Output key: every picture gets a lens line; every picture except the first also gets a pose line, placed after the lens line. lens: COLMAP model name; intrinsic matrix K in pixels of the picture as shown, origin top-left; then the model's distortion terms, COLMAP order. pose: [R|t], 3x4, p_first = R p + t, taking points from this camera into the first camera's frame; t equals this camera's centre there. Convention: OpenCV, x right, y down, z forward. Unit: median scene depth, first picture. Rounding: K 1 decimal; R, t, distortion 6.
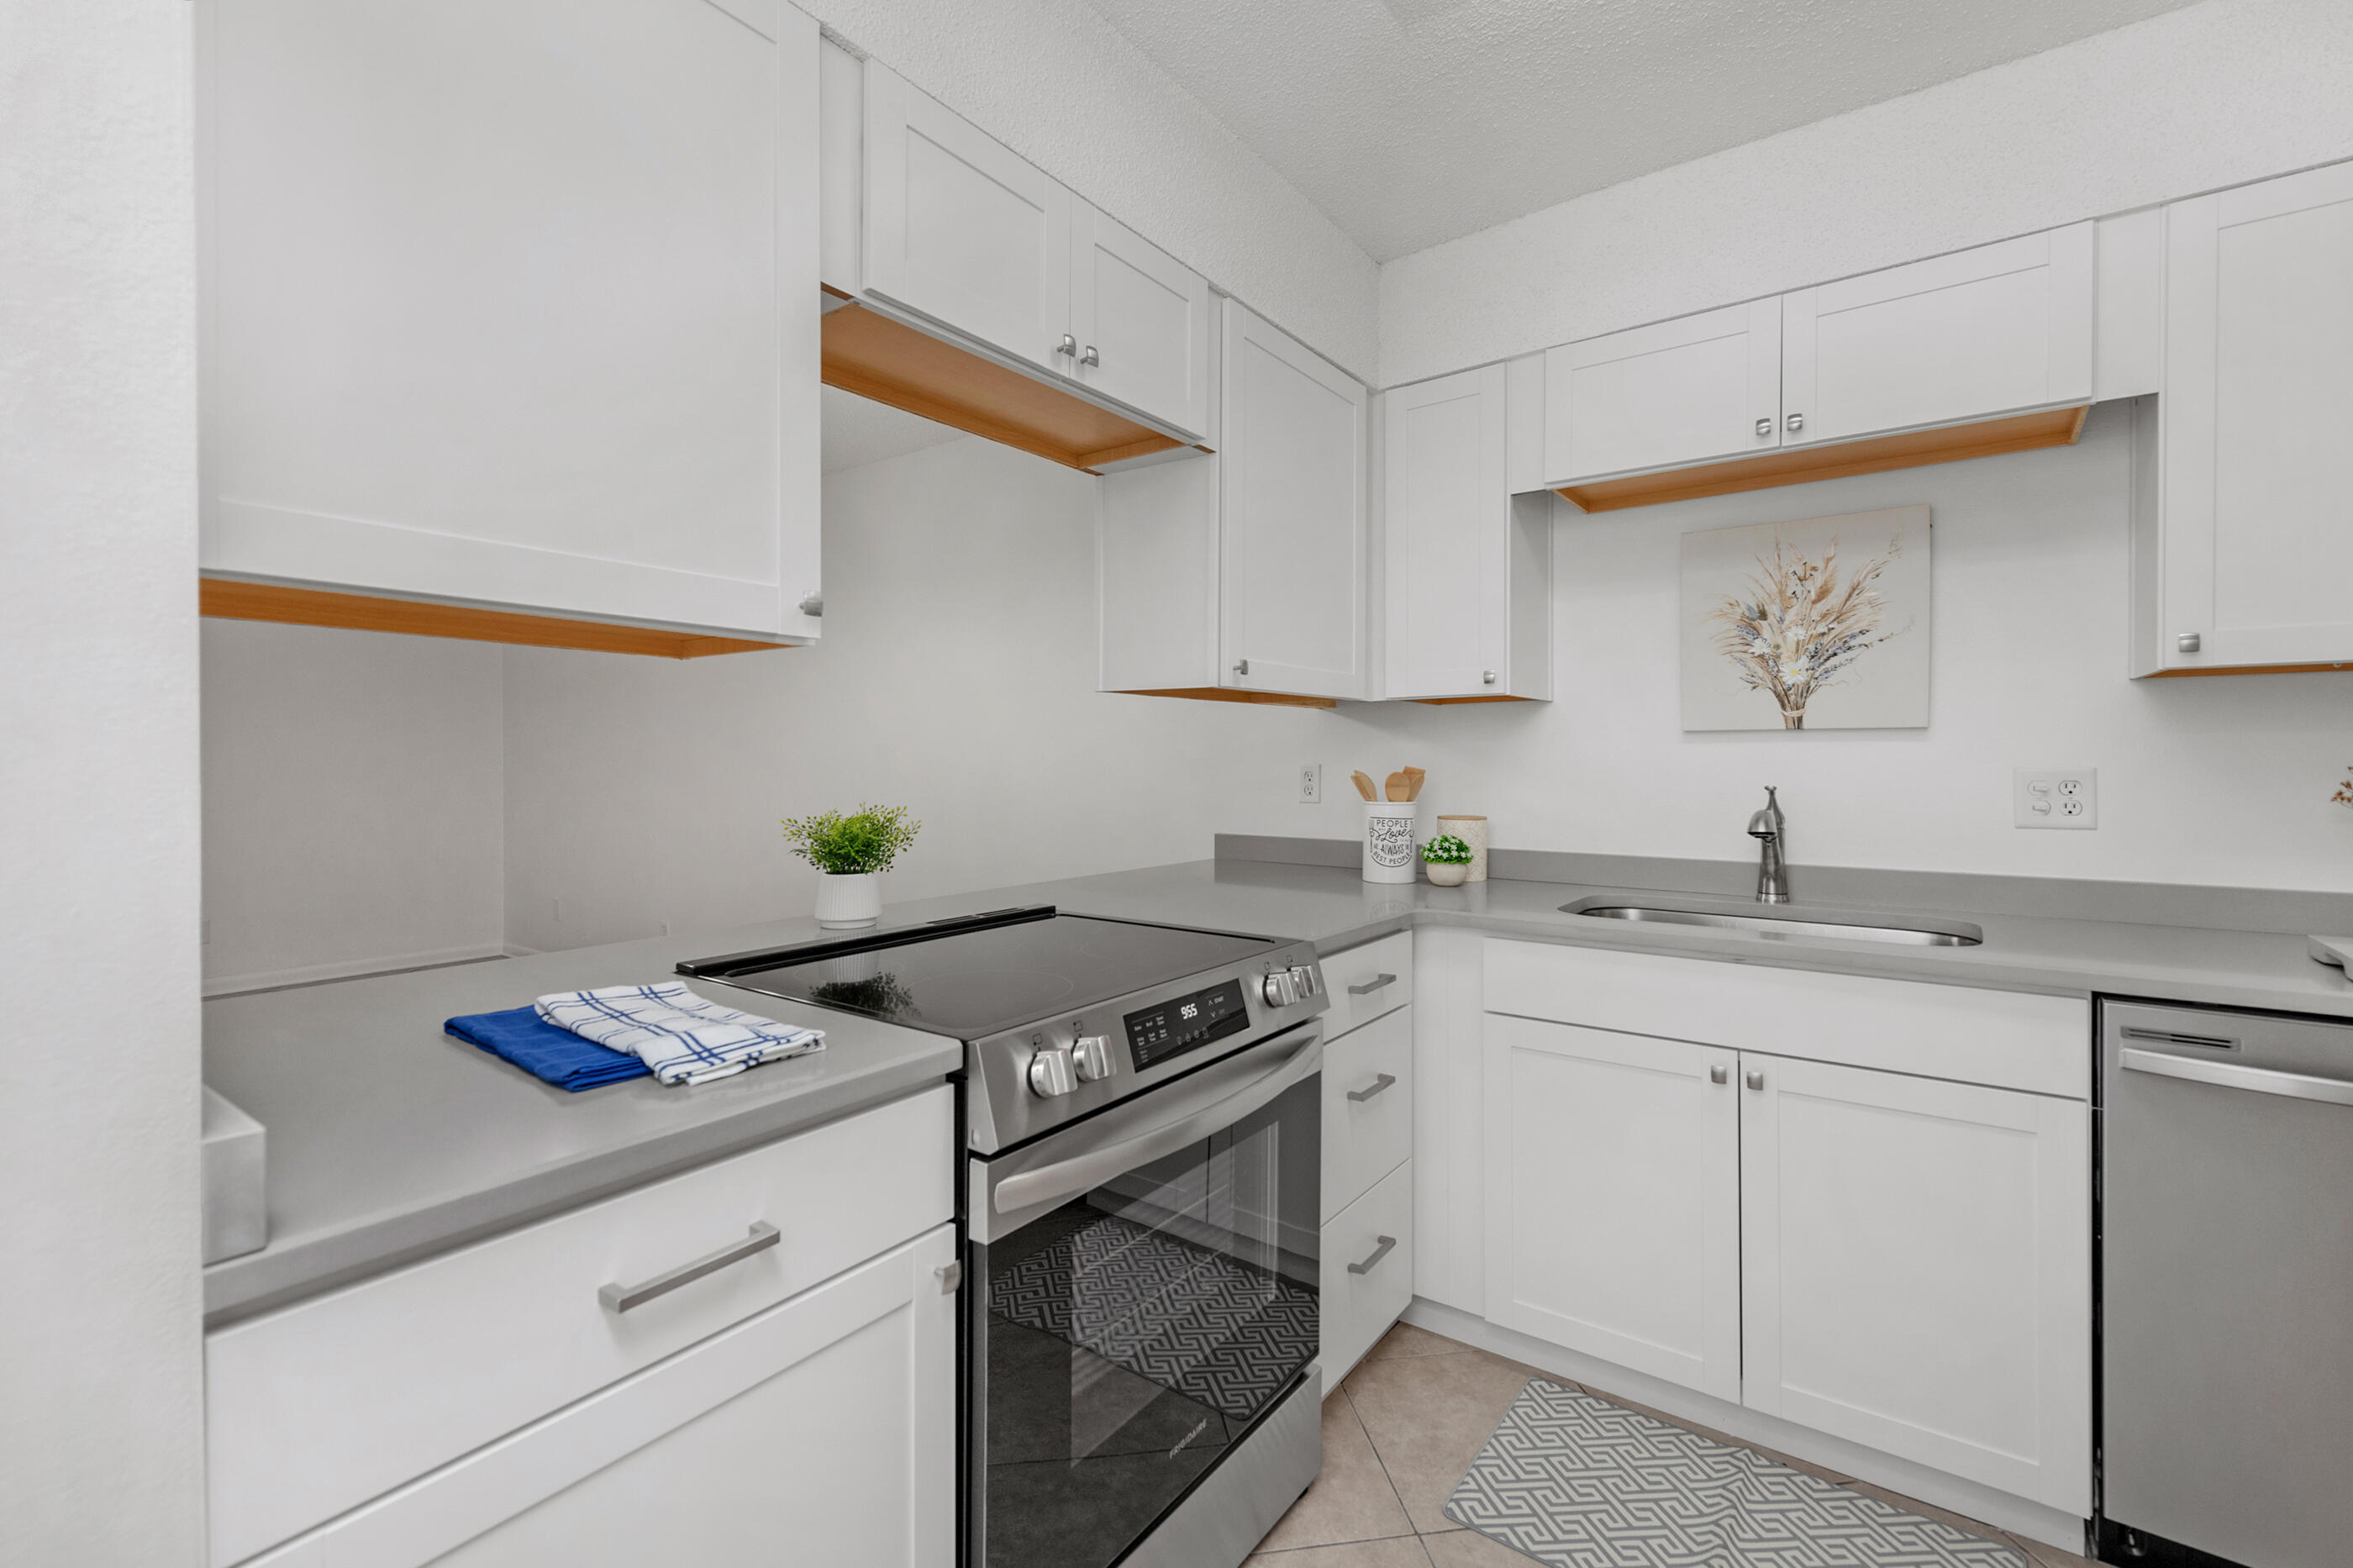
lens RADIAL K [[967.0, 0, 1183.4], [0, 967.0, 764.8], [0, 0, 1]] dist [0.006926, -0.000947]
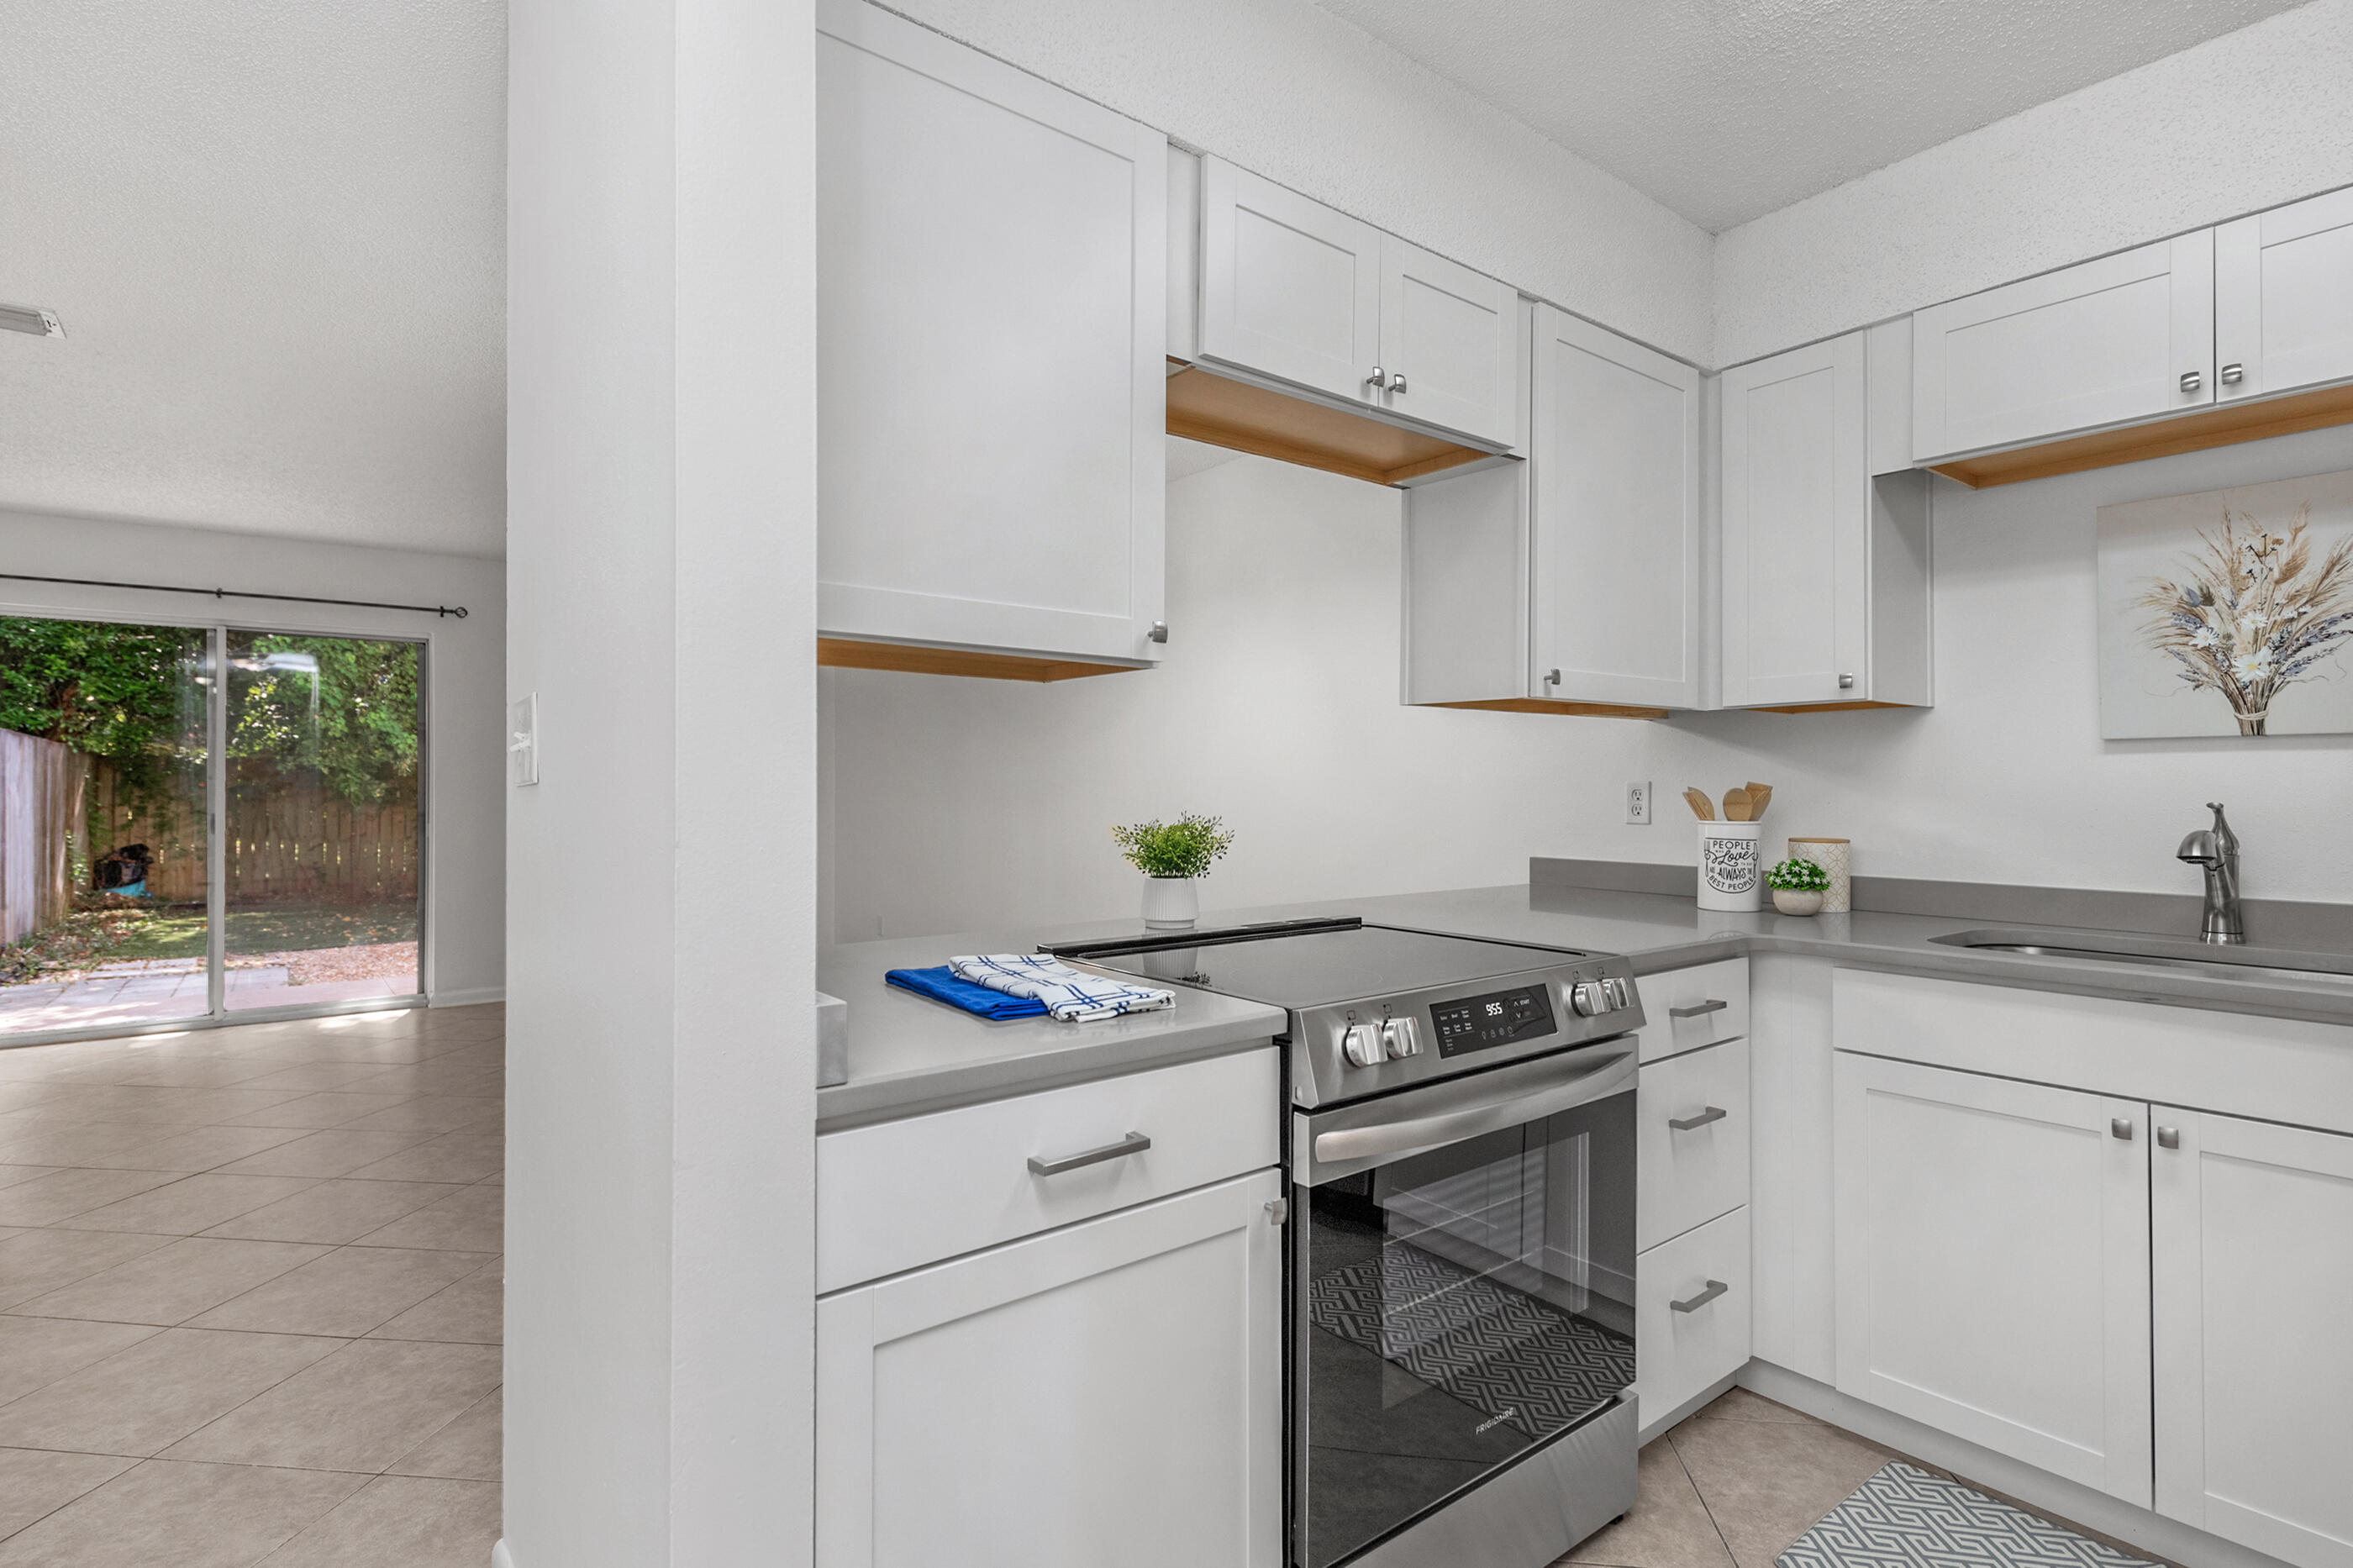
lens RADIAL K [[1112.2, 0, 1218.0], [0, 1112.2, 777.0], [0, 0, 1]] dist [0.008519, -0.003040]
pose [[0.968723, -0.000699, -0.248143, 0.010927], [-0.002448, 0.999920, -0.012374, 0.014511], [0.248132, 0.012595, 0.968644, -0.165745]]
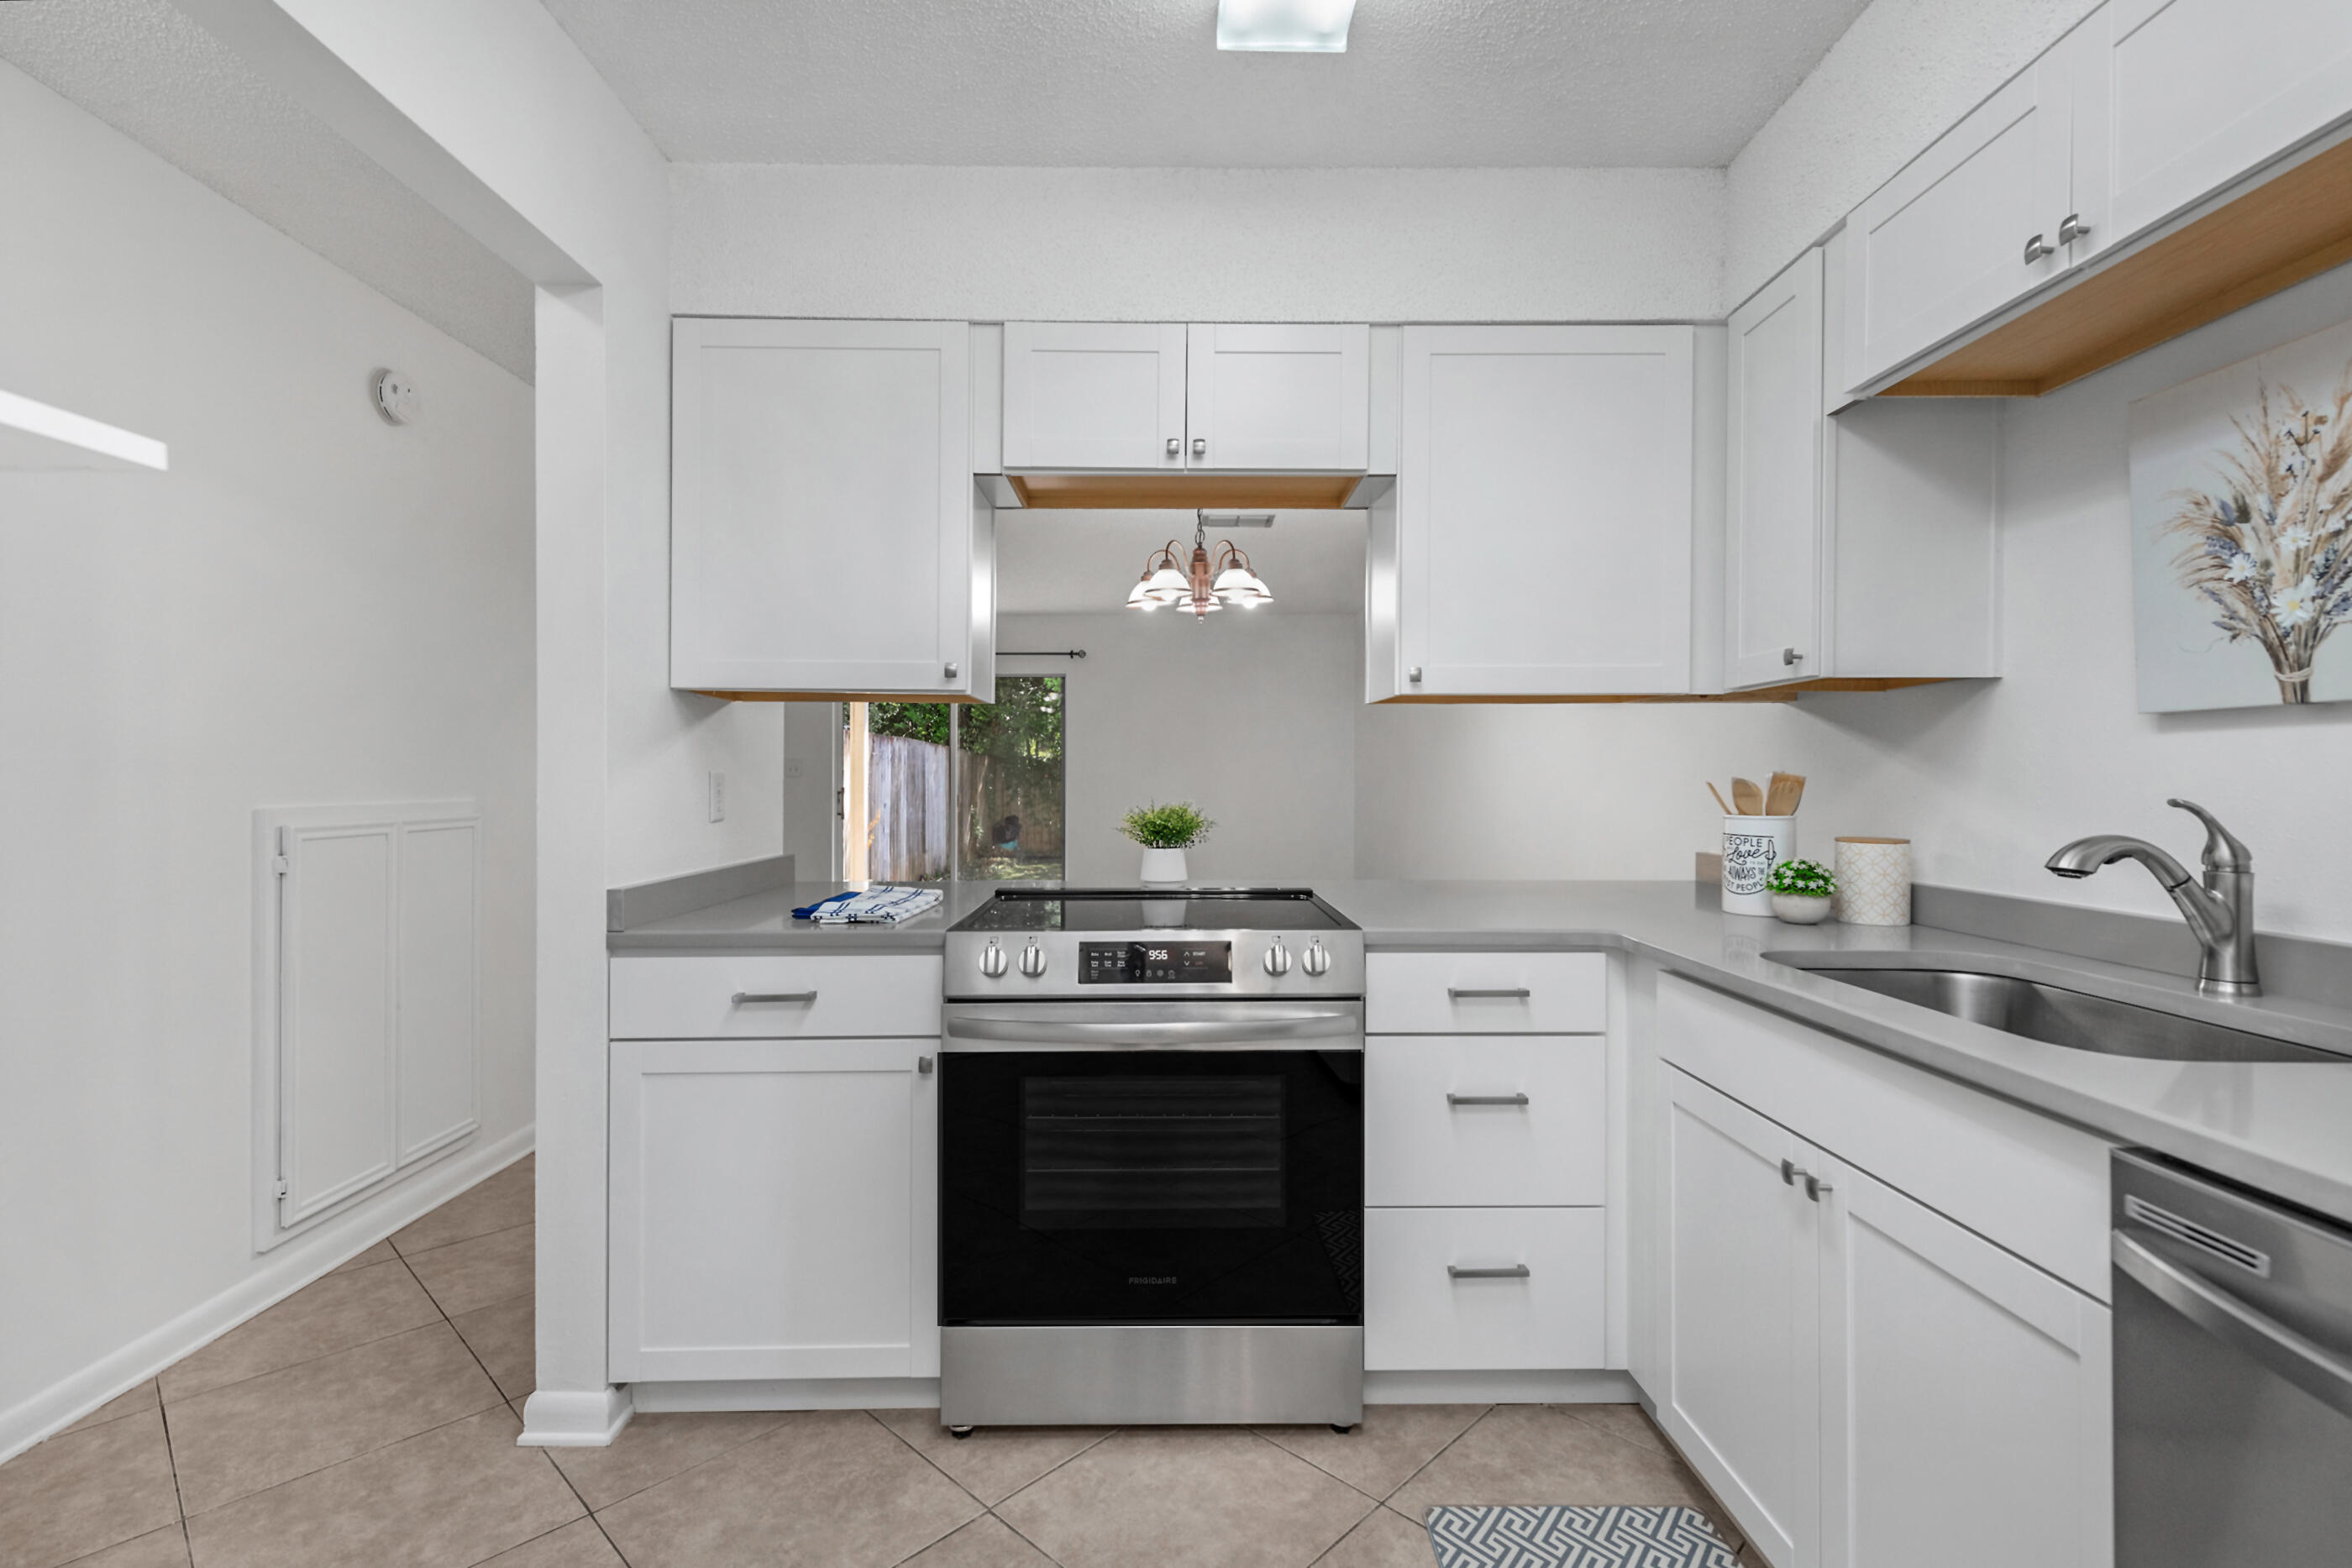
lens RADIAL K [[1064.8, 0, 1234.9], [0, 1064.8, 782.7], [0, 0, 1]] dist [0.016242, -0.003597]
pose [[0.633710, 0.004949, -0.773555, 0.824808], [-0.003371, 0.999988, 0.003636, 0.011533], [0.773563, 0.000304, 0.633719, 0.118030]]
